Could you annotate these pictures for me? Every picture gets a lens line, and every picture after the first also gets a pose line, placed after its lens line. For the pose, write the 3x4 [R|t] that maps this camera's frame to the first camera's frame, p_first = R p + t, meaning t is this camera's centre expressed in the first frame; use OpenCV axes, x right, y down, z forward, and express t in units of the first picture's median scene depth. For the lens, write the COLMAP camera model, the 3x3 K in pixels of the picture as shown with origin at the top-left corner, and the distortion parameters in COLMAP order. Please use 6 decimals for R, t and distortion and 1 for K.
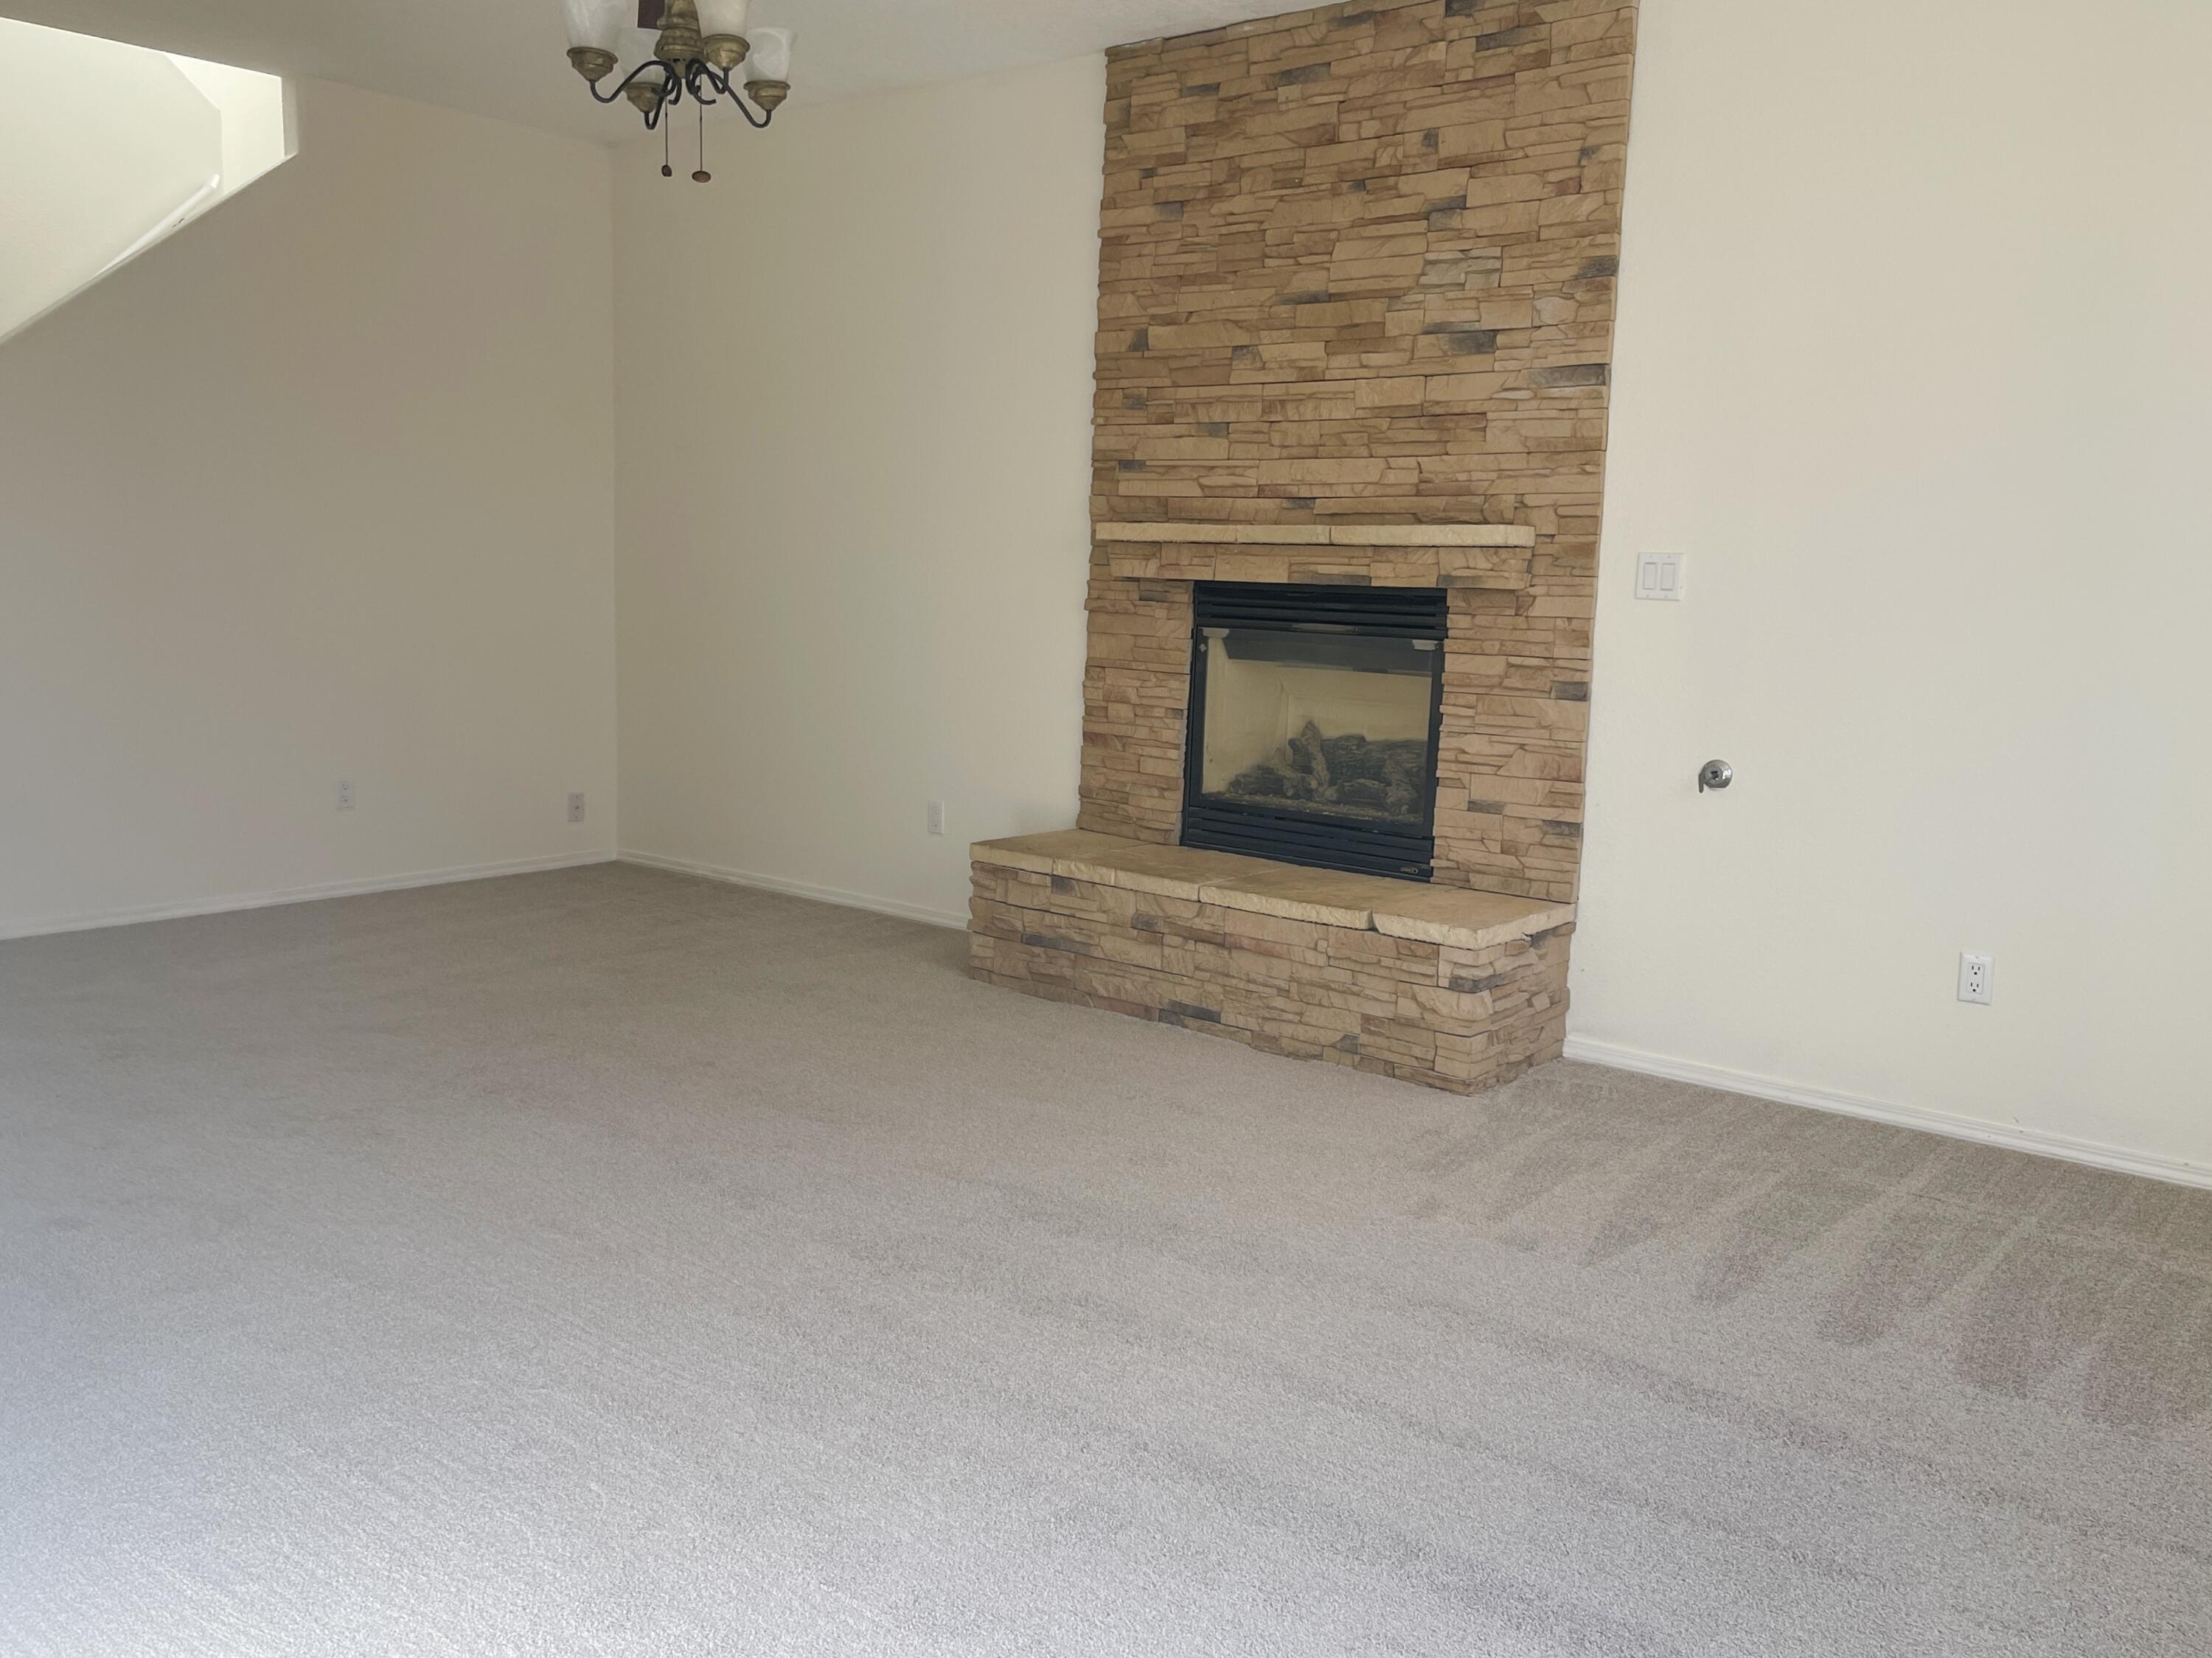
lens RADIAL K [[1659.0, 0, 1101.9], [0, 1659.0, 843.0], [0, 0, 1]] dist [-0.057700, -0.015998]
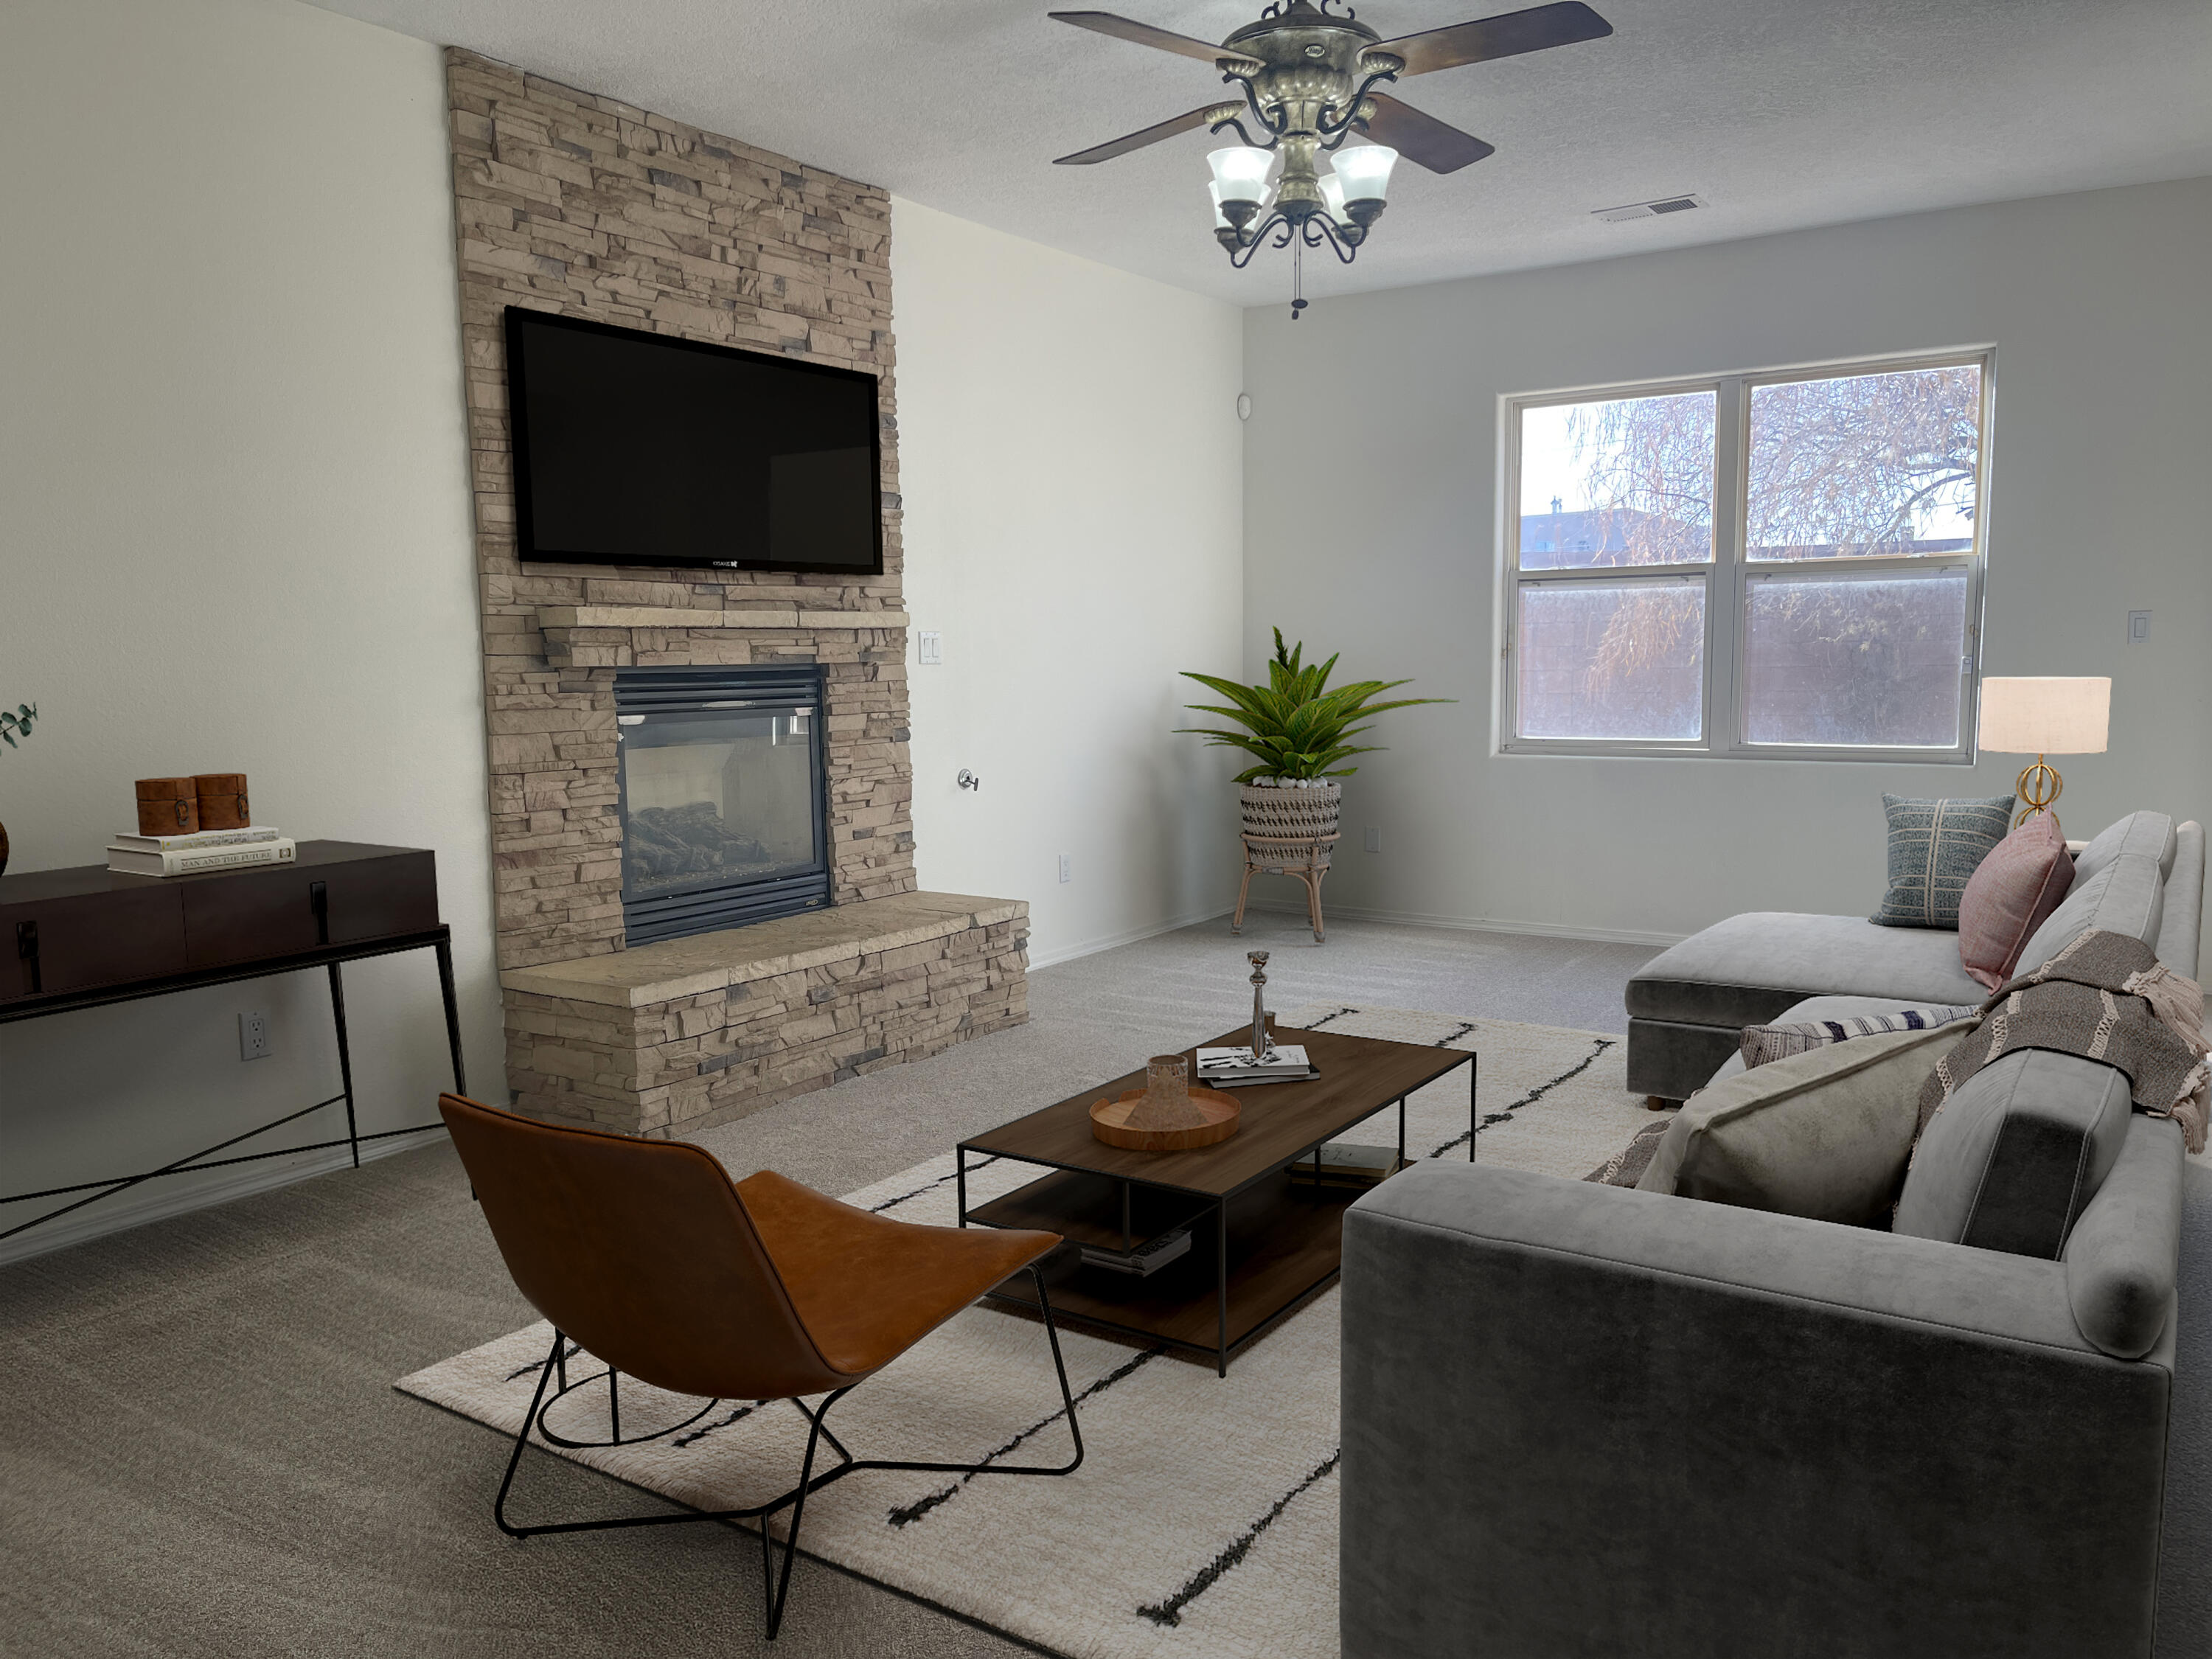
lens RADIAL K [[1659.2, 0, 1102.8], [0, 1659.2, 823.2], [0, 0, 1]] dist [-0.057700, -0.015998]
pose [[-0.089868, -0.132622, 0.987084, -0.985539], [0.167004, 0.975055, 0.146211, -0.176194], [-0.981852, 0.177987, -0.065478, 0.868815]]
